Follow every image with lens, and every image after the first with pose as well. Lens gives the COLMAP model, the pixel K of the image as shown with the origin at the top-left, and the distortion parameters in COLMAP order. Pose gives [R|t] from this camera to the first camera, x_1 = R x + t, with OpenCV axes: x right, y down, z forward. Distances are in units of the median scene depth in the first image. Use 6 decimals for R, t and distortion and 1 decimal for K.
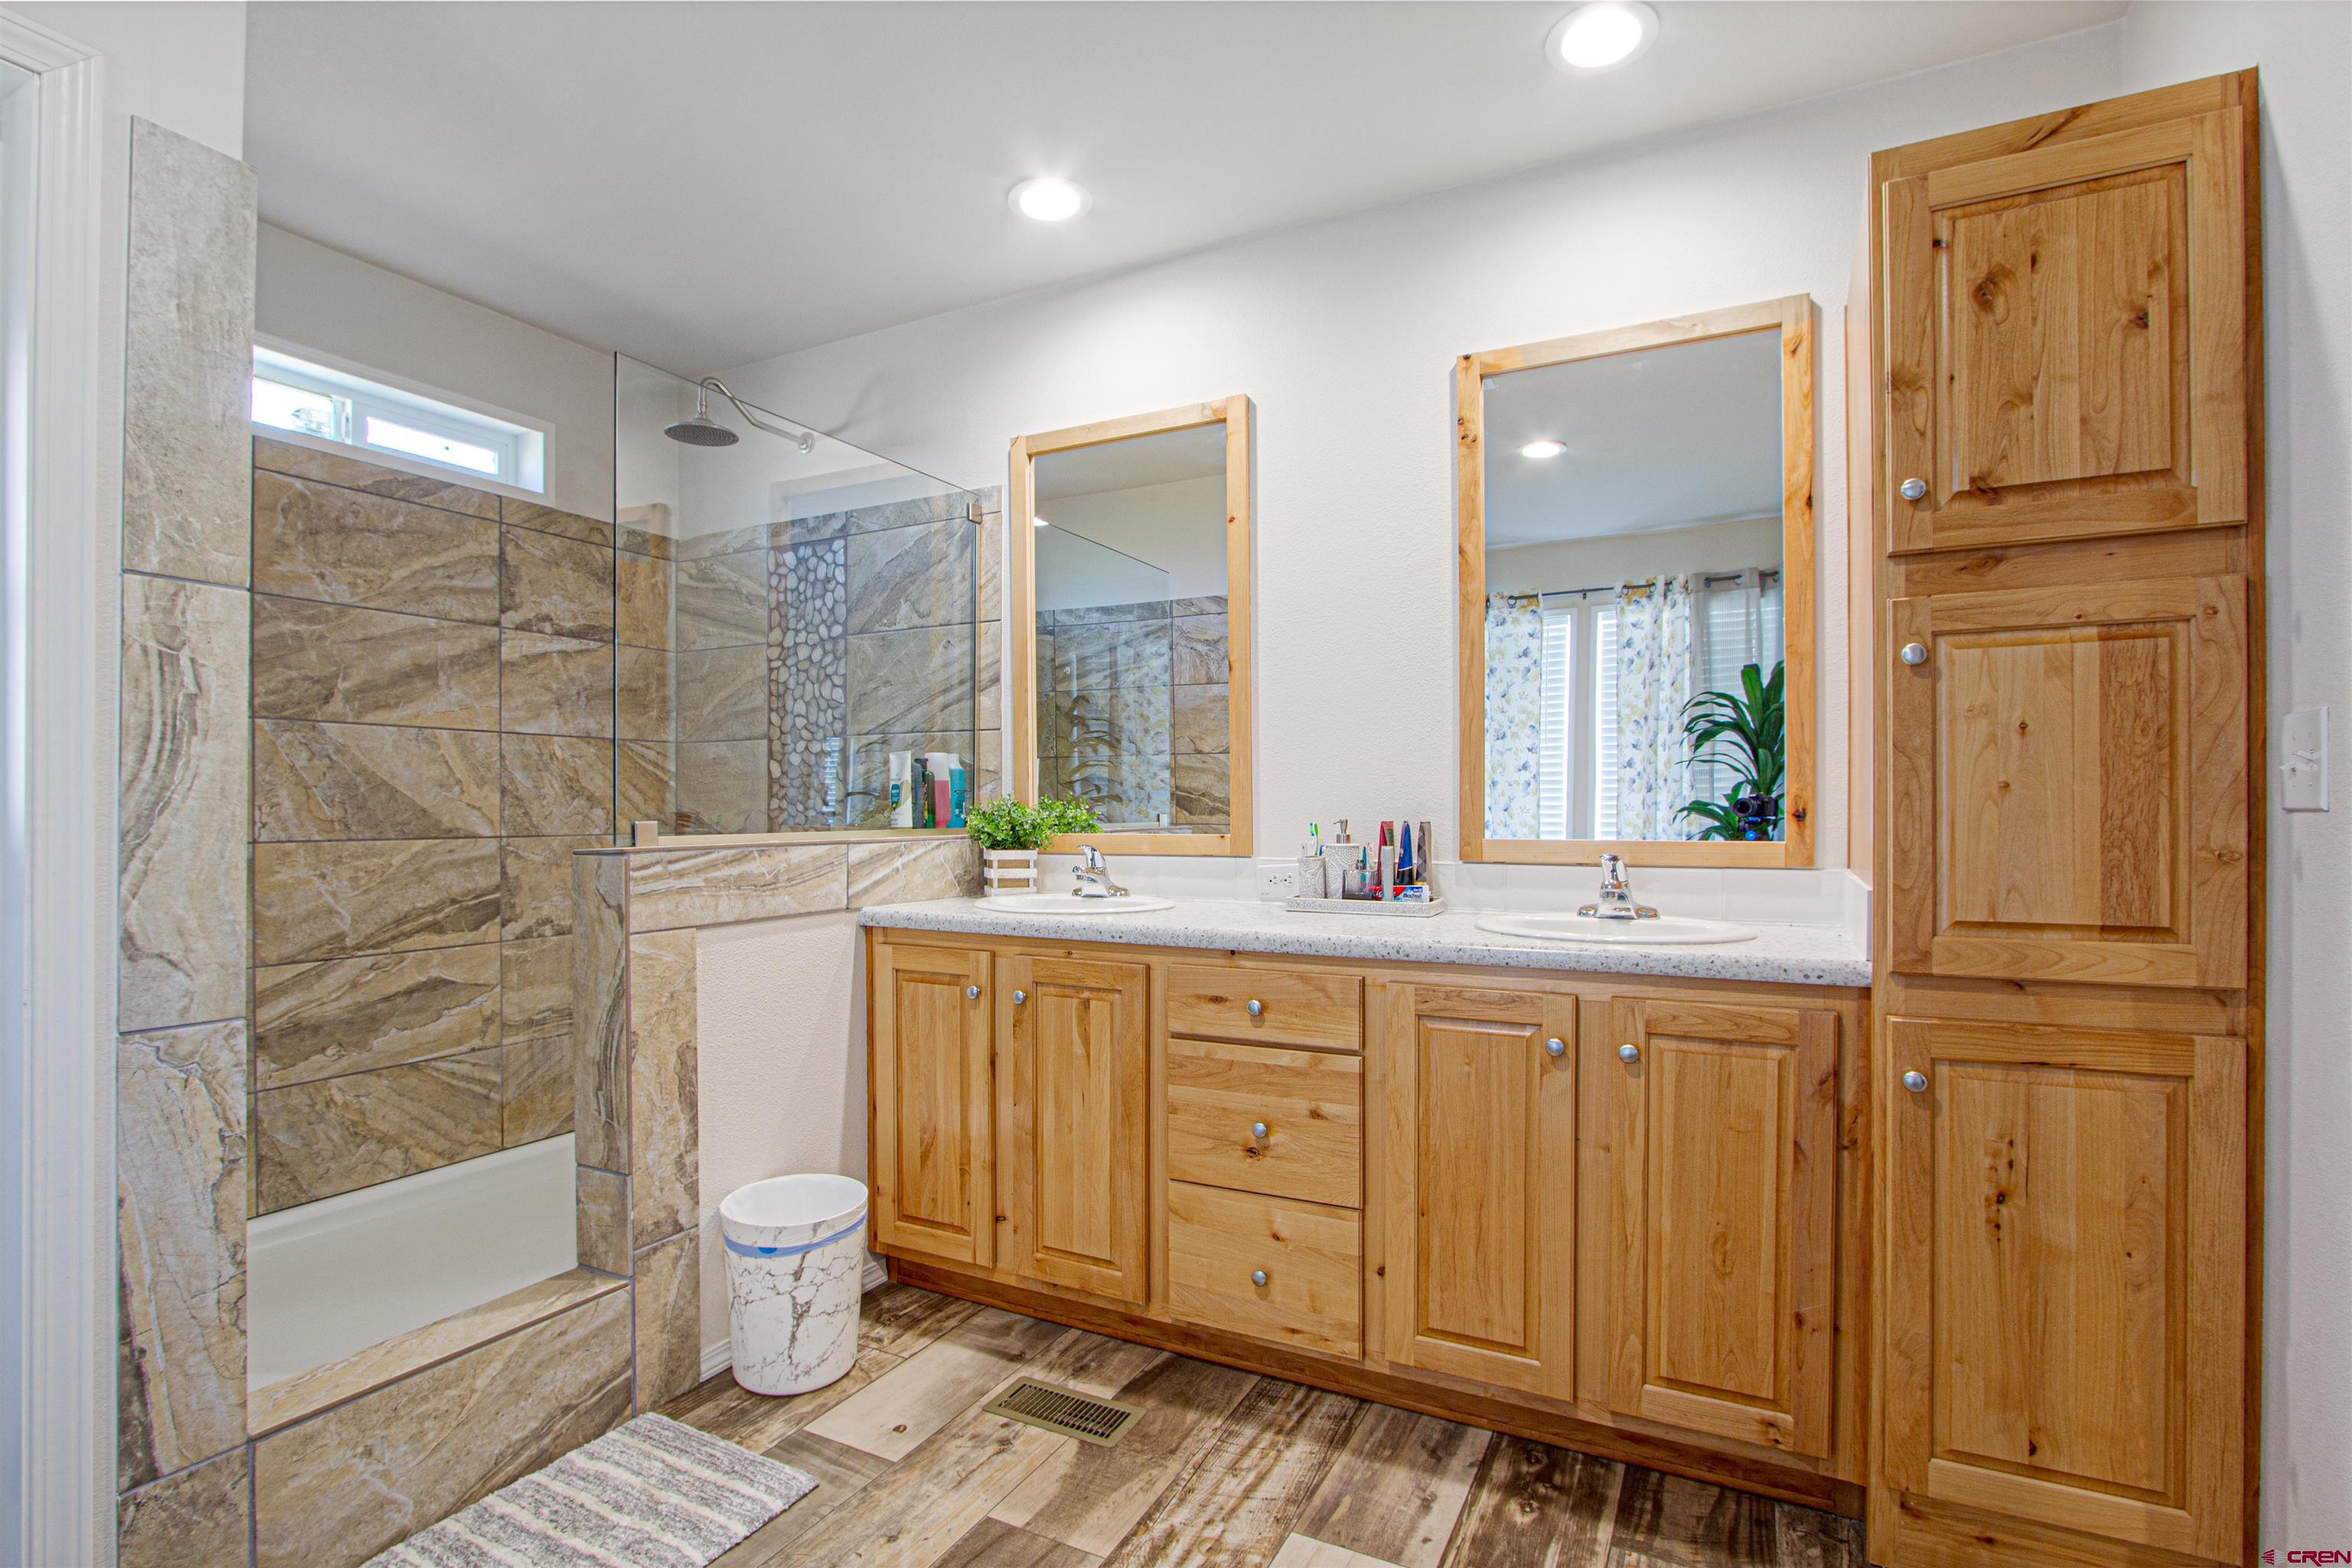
lens RADIAL K [[1097.9, 0, 1196.4], [0, 1097.9, 812.8], [0, 0, 1]] dist [-0.016771, 0.001340]
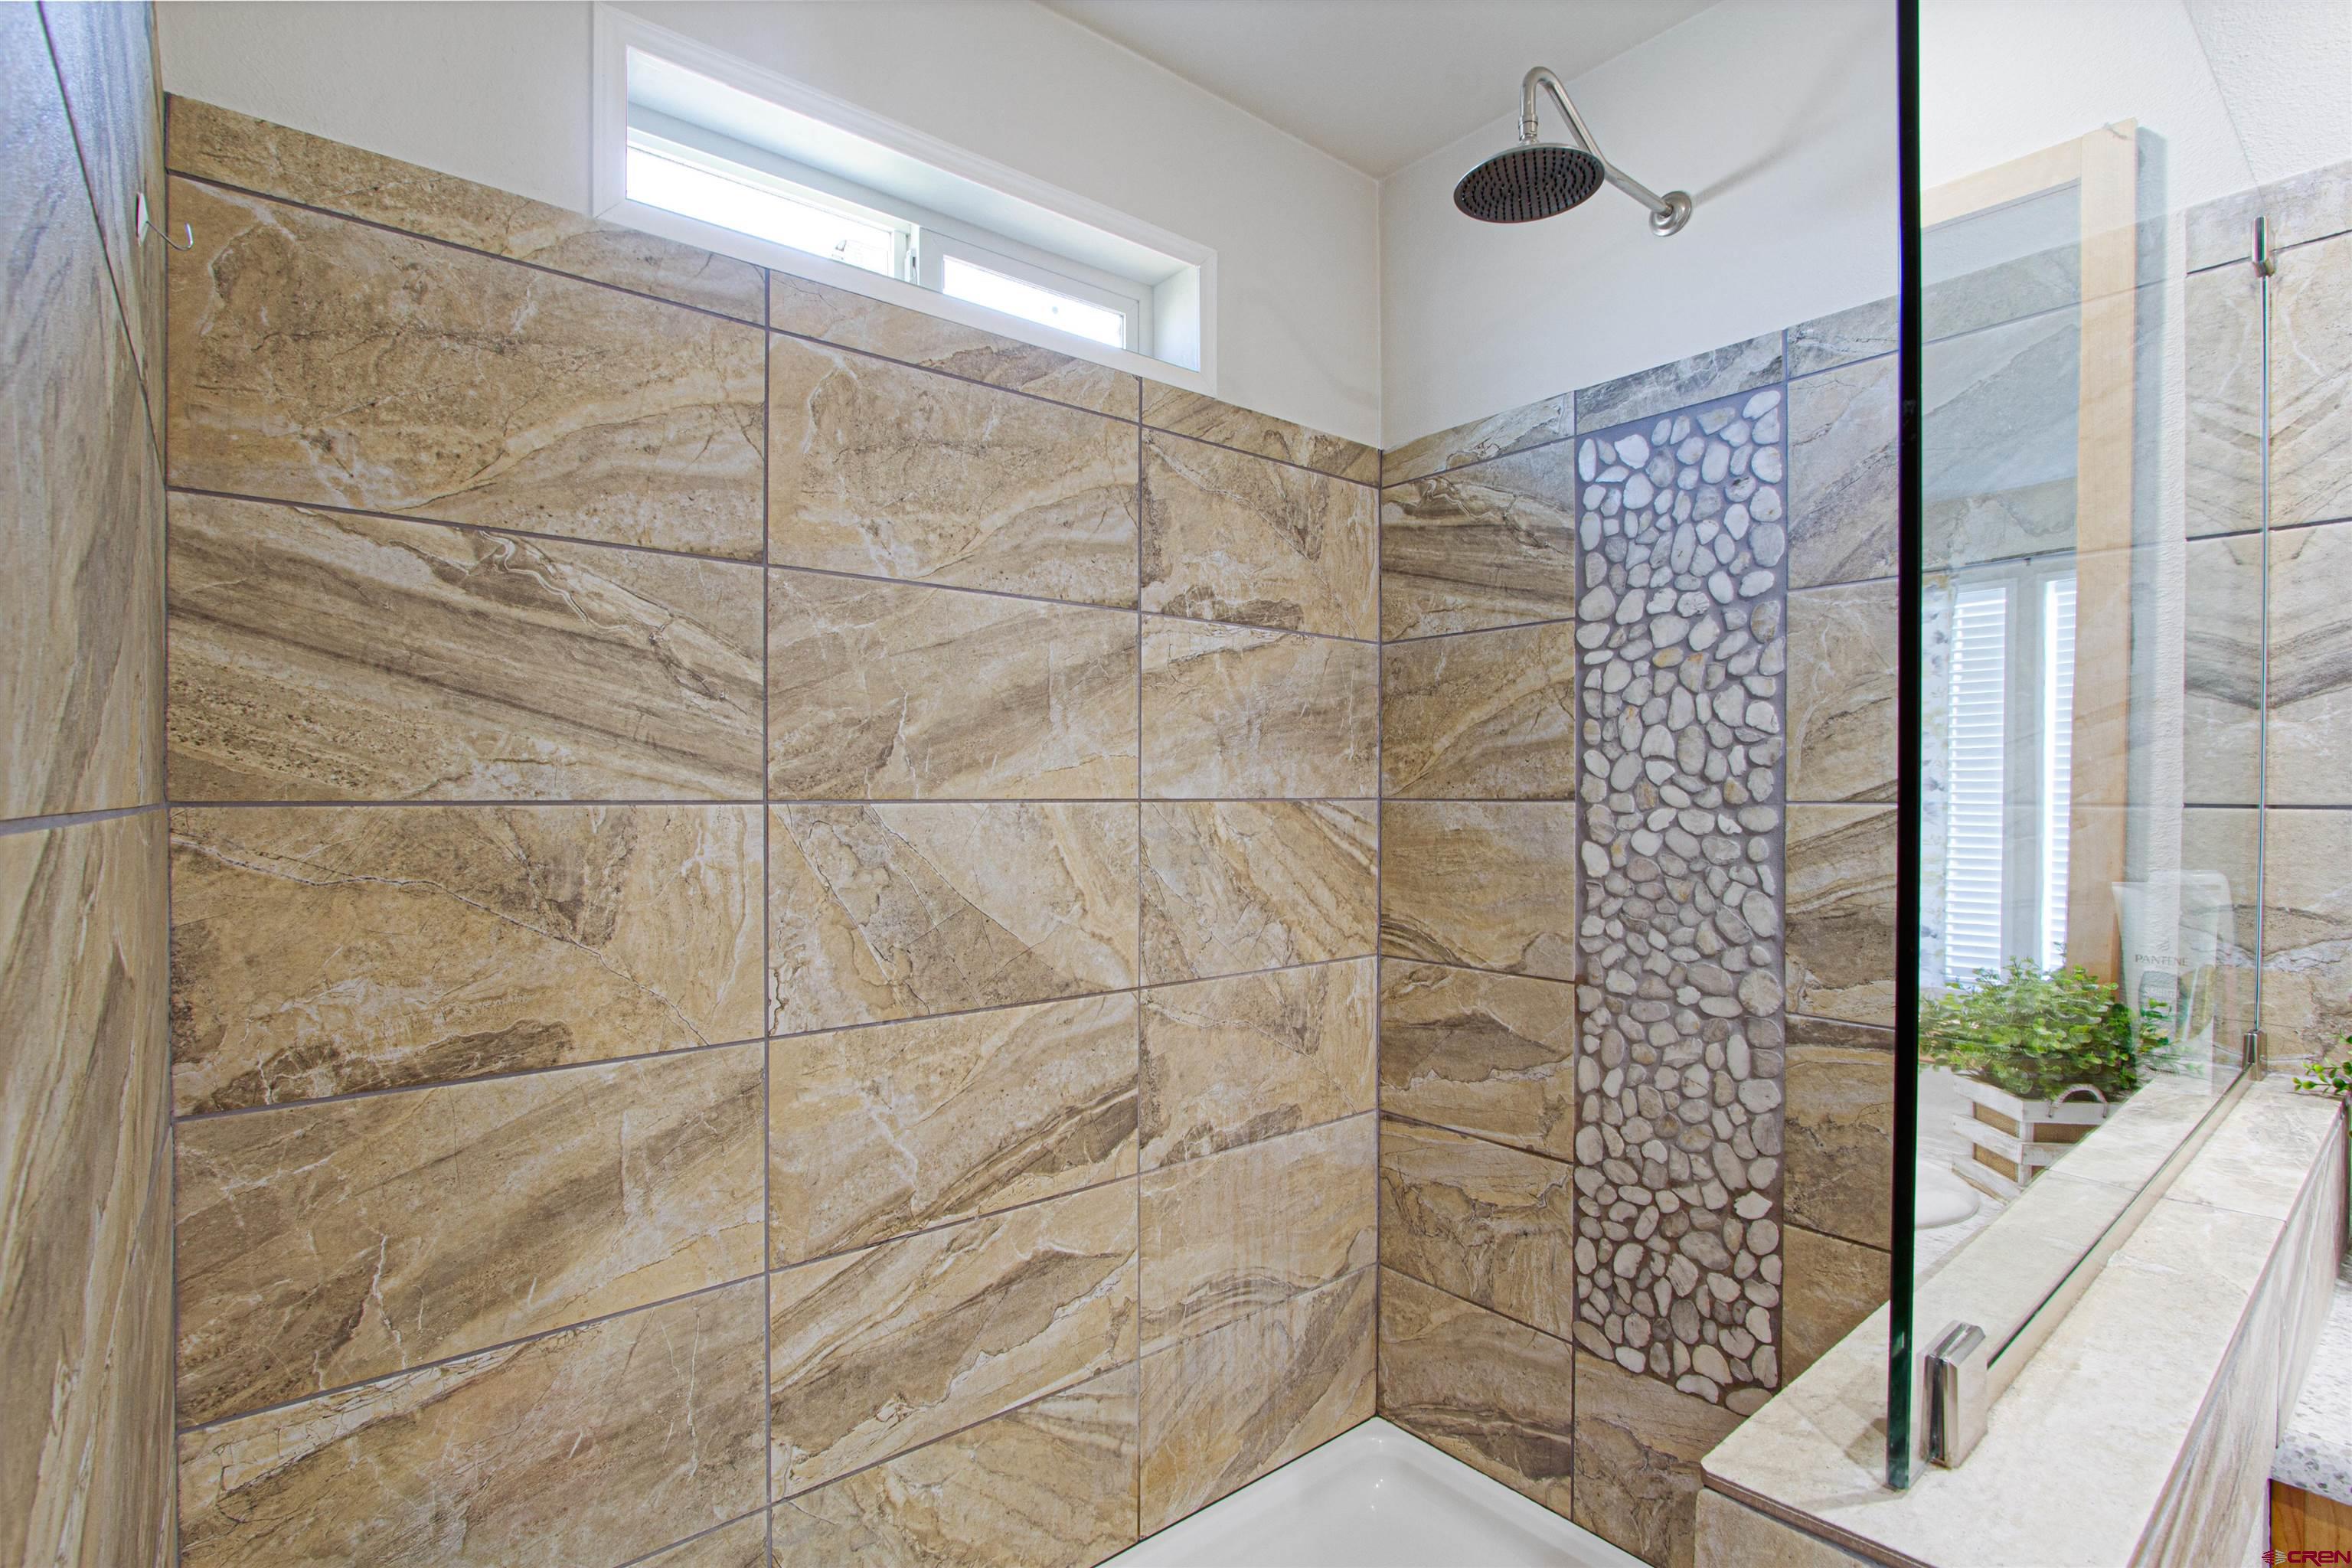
lens RADIAL K [[1097.9, 0, 1201.3], [0, 1097.9, 793.0], [0, 0, 1]] dist [-0.016771, 0.001340]
pose [[0.921662, 0.004624, -0.387966, -0.398701], [-0.004247, 0.999989, 0.001828, -0.080336], [0.387970, -0.000037, 0.921672, 0.503899]]
